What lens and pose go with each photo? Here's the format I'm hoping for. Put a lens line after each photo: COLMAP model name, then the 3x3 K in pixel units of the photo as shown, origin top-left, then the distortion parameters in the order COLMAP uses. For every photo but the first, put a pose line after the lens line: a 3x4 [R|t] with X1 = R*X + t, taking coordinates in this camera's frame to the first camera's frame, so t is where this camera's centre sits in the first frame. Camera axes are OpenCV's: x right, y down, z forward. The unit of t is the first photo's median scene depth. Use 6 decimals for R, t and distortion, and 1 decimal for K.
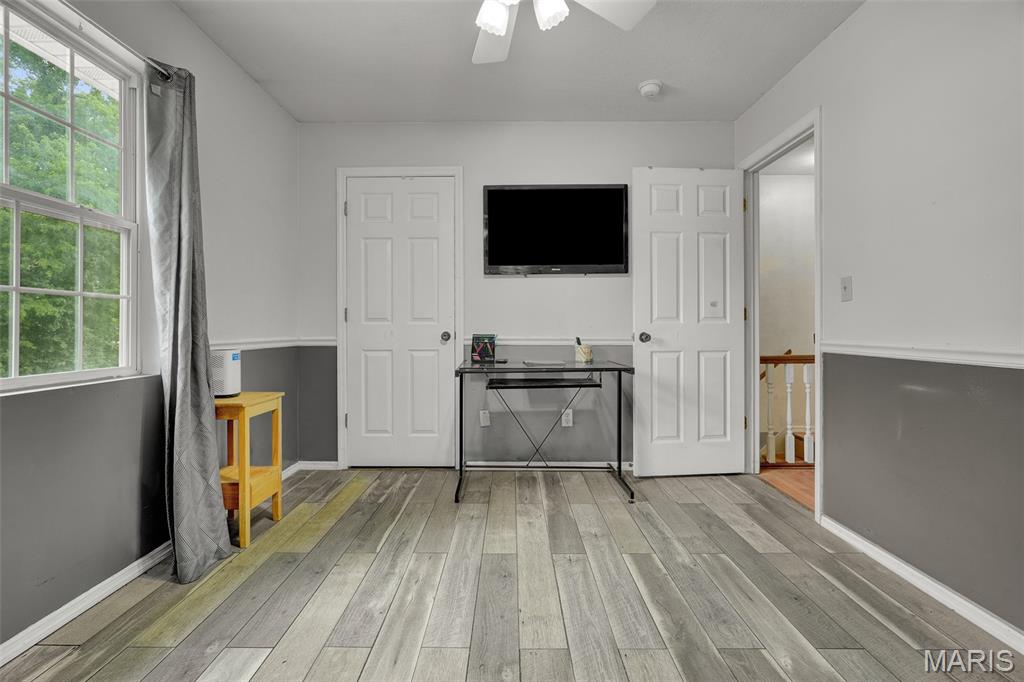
lens RADIAL K [[470.7, 0, 509.2], [0, 470.7, 325.9], [0, 0, 1]] dist [-0.002513, 0.000444]
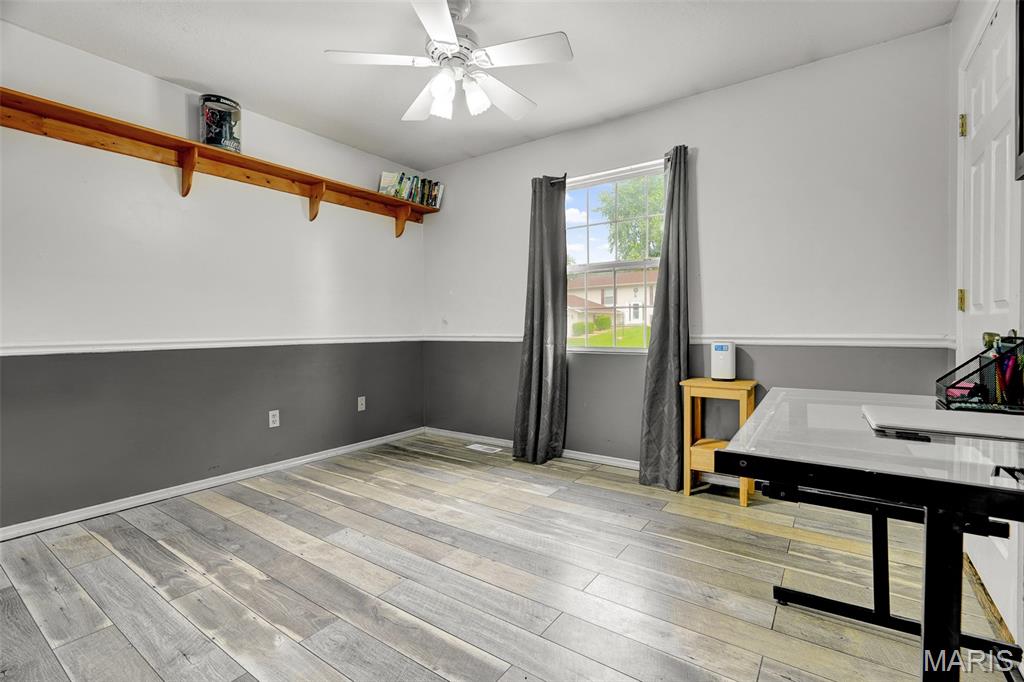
lens RADIAL K [[470.7, 0, 509.2], [0, 470.7, 325.9], [0, 0, 1]] dist [-0.002513, 0.000444]
pose [[-0.580378, 0.006446, -0.814322, 0.969628], [0.013310, 0.999910, -0.001571, 0.007626], [0.814238, -0.011750, -0.580412, 1.728632]]
